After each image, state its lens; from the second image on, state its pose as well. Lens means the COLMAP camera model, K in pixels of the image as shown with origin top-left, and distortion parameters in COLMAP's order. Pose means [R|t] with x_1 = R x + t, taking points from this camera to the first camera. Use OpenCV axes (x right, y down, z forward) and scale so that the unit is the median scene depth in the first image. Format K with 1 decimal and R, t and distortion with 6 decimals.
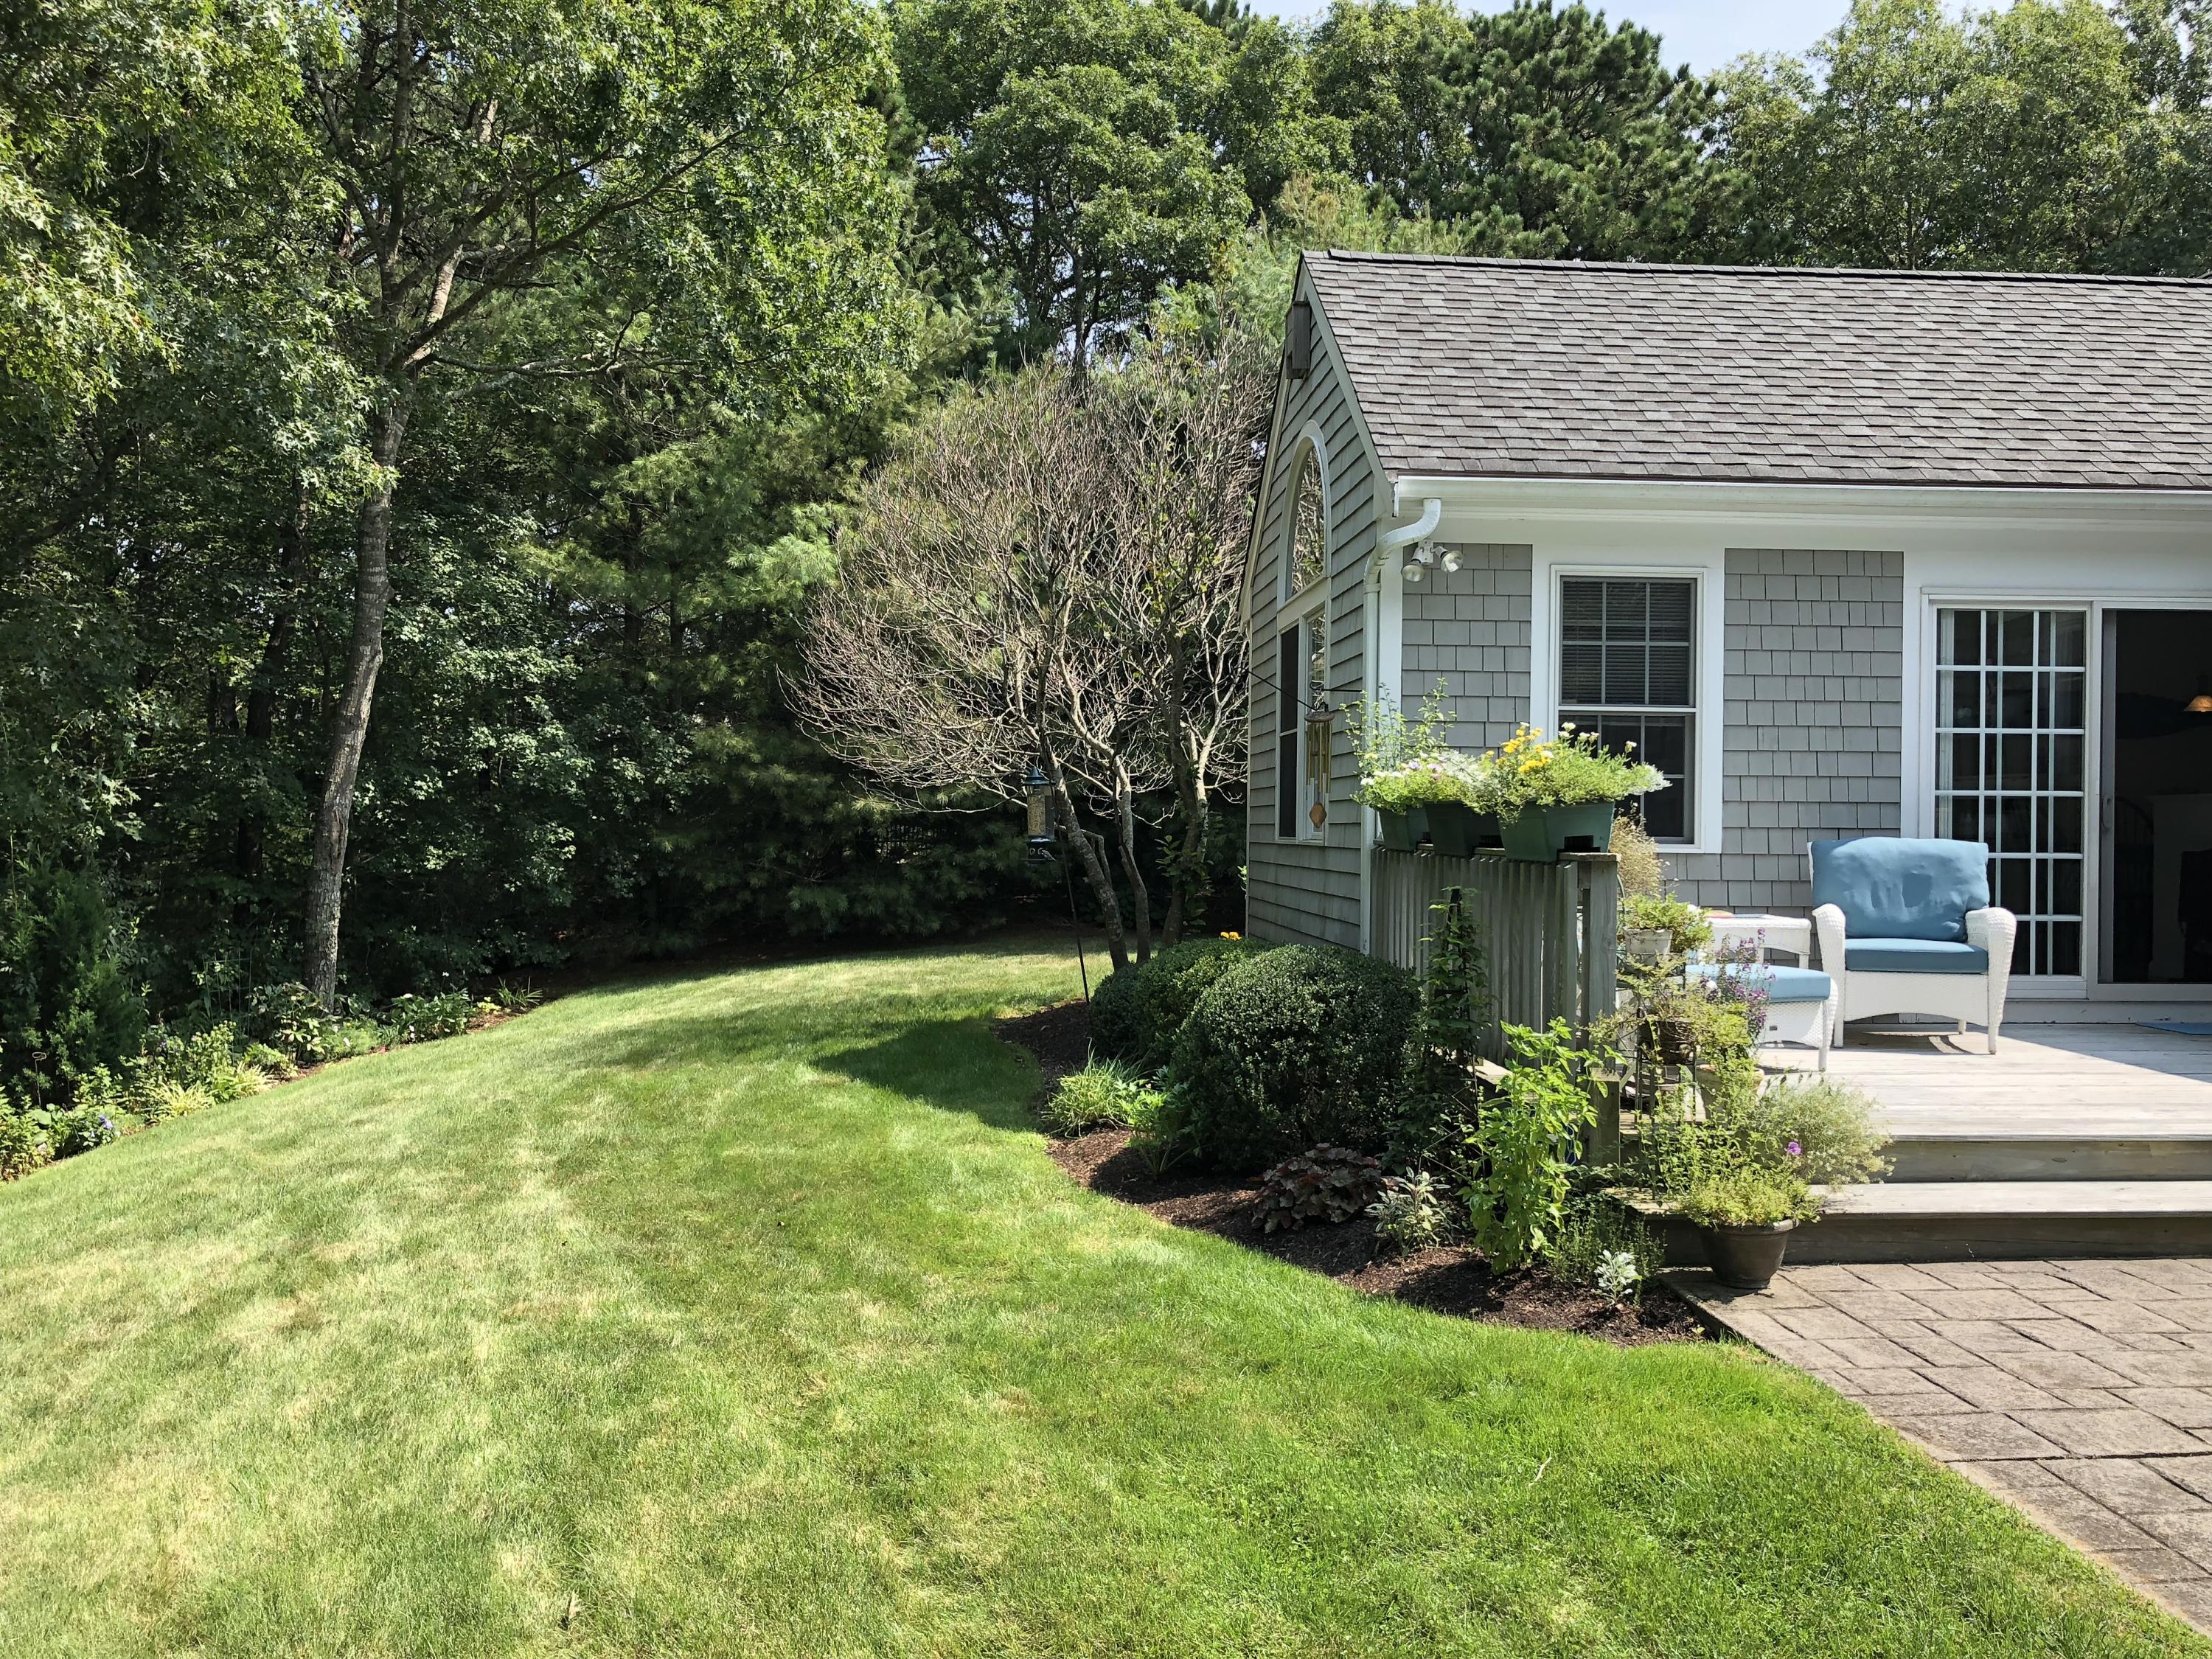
lens RADIAL K [[1802.1, 0, 1120.4], [0, 1802.1, 825.4], [0, 0, 1]] dist [0.047670, -0.046068]
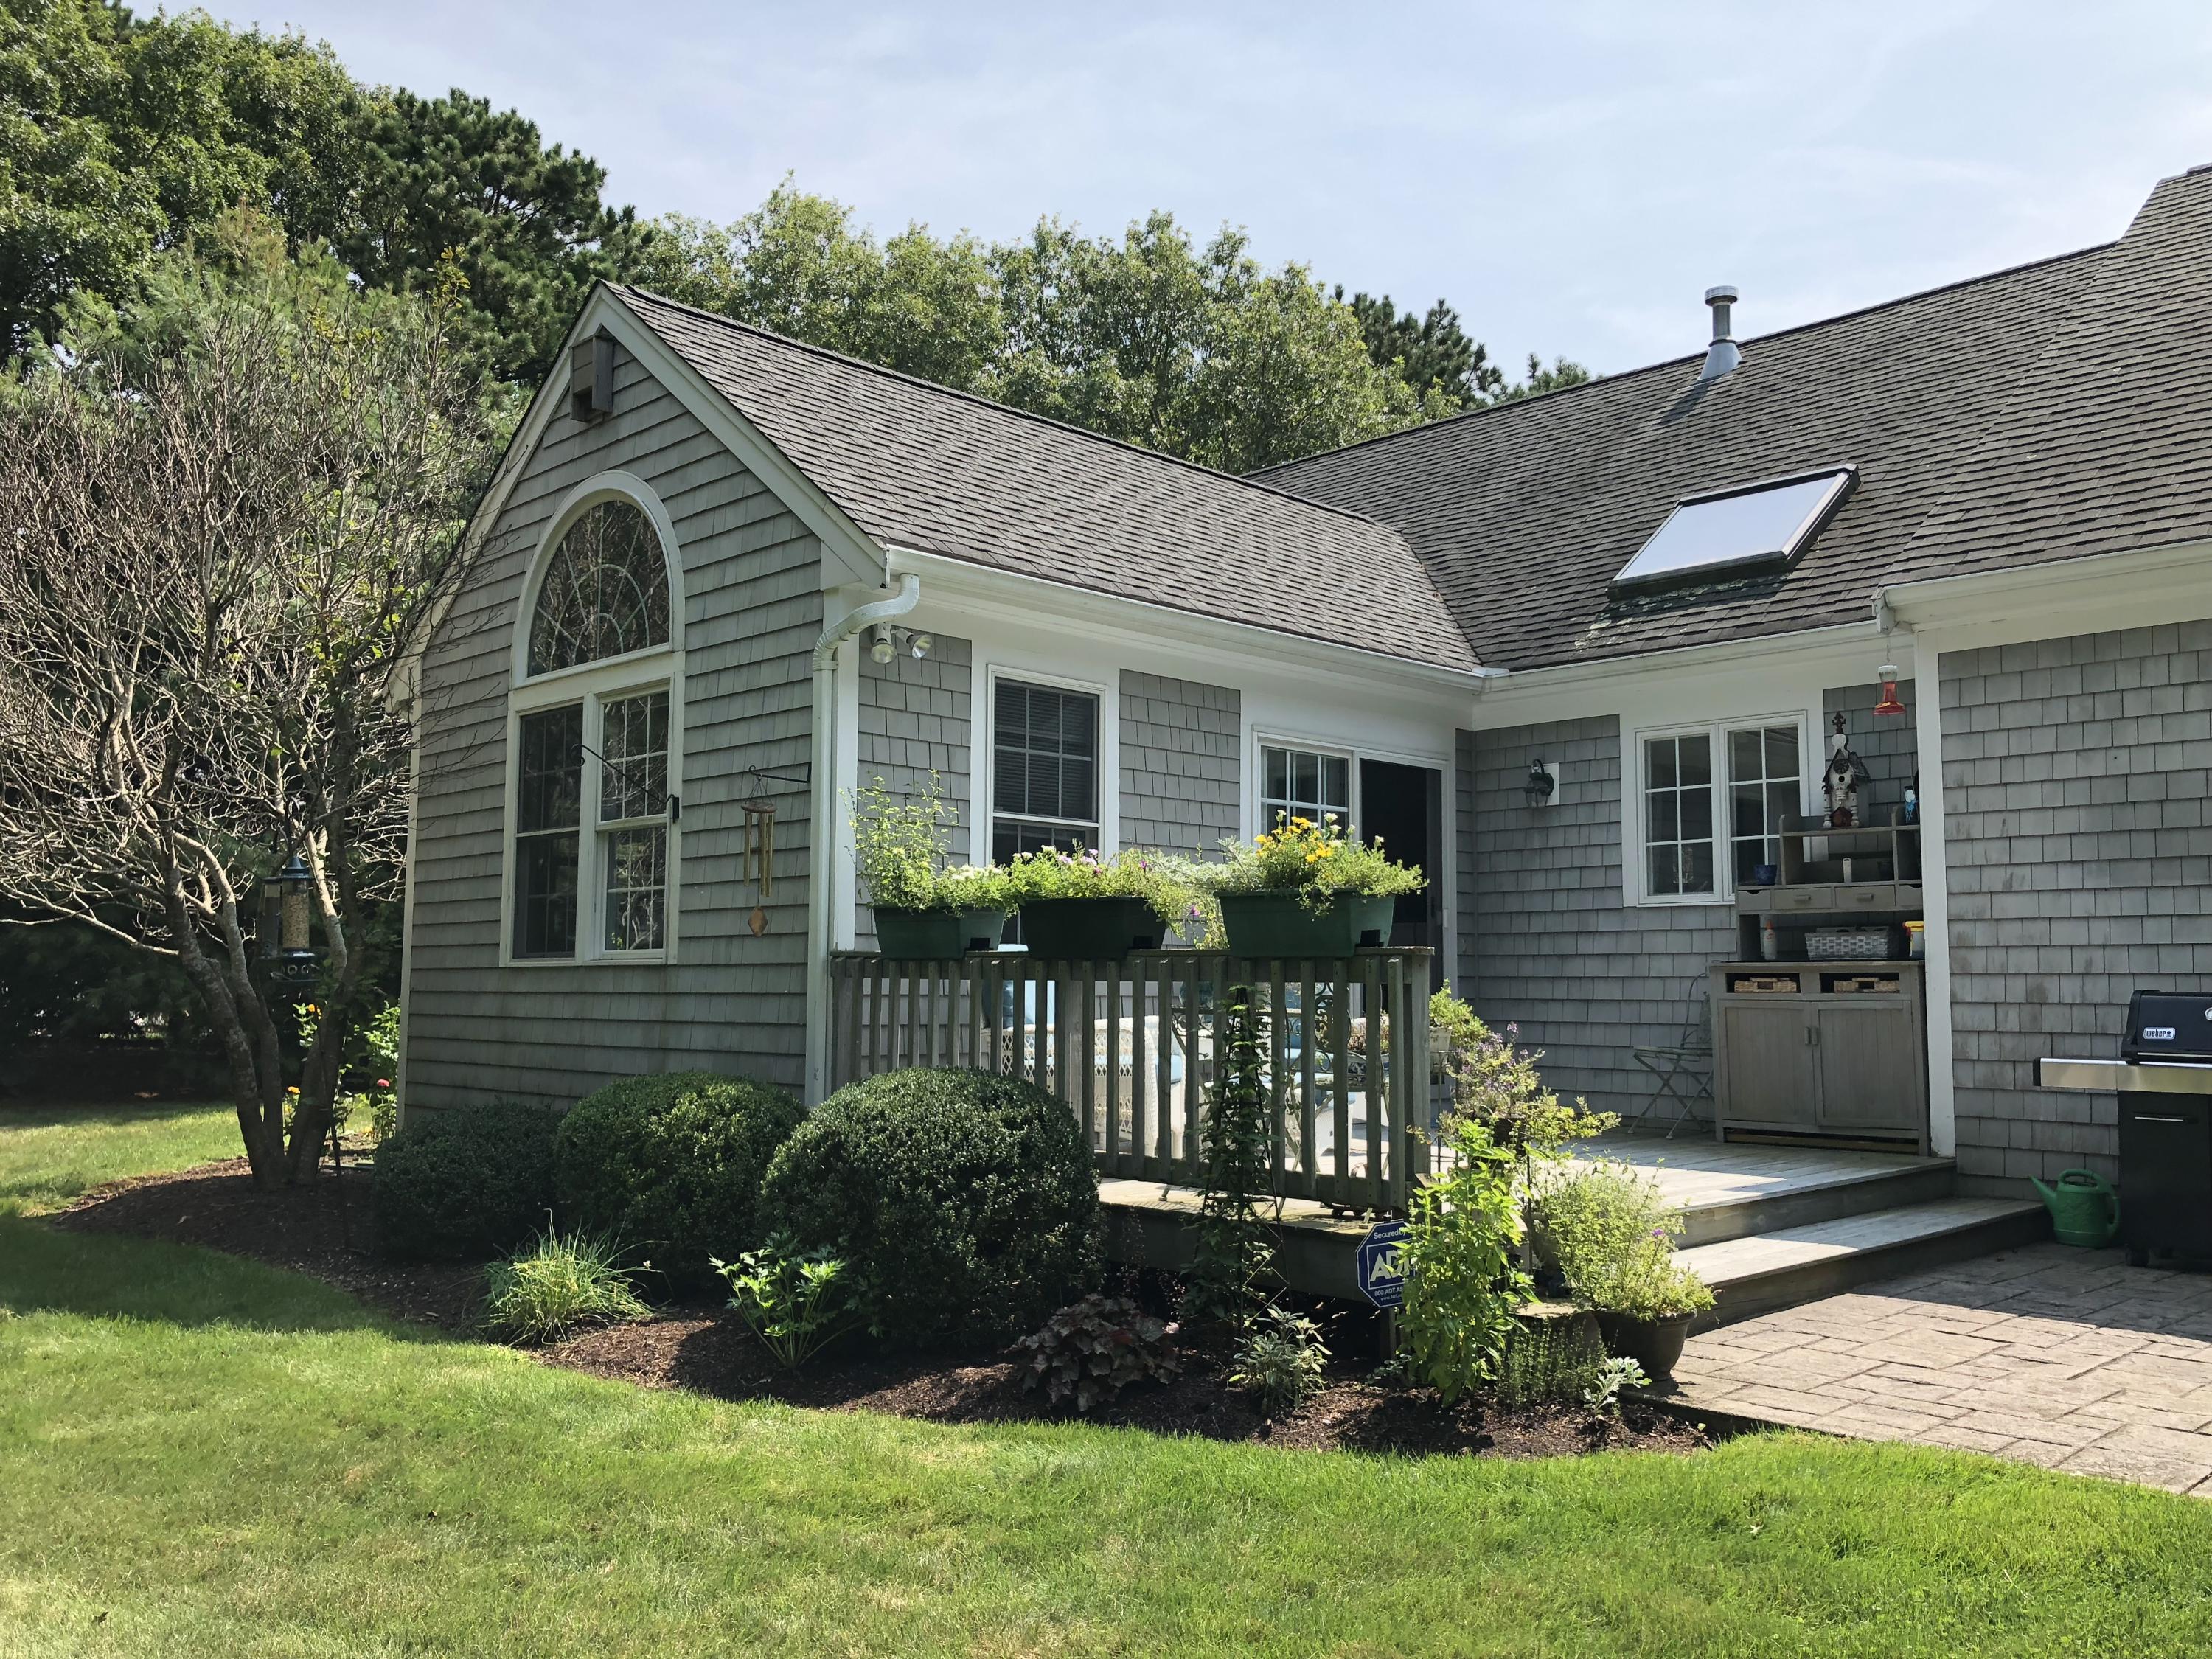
lens RADIAL K [[1802.1, 0, 1109.3], [0, 1802.1, 840.8], [0, 0, 1]] dist [0.047670, -0.046068]
pose [[0.766464, 0.048511, 0.640452, -0.125398], [0.000853, 0.997066, -0.076543, 0.008291], [-0.642286, 0.059214, 0.764174, 0.095808]]
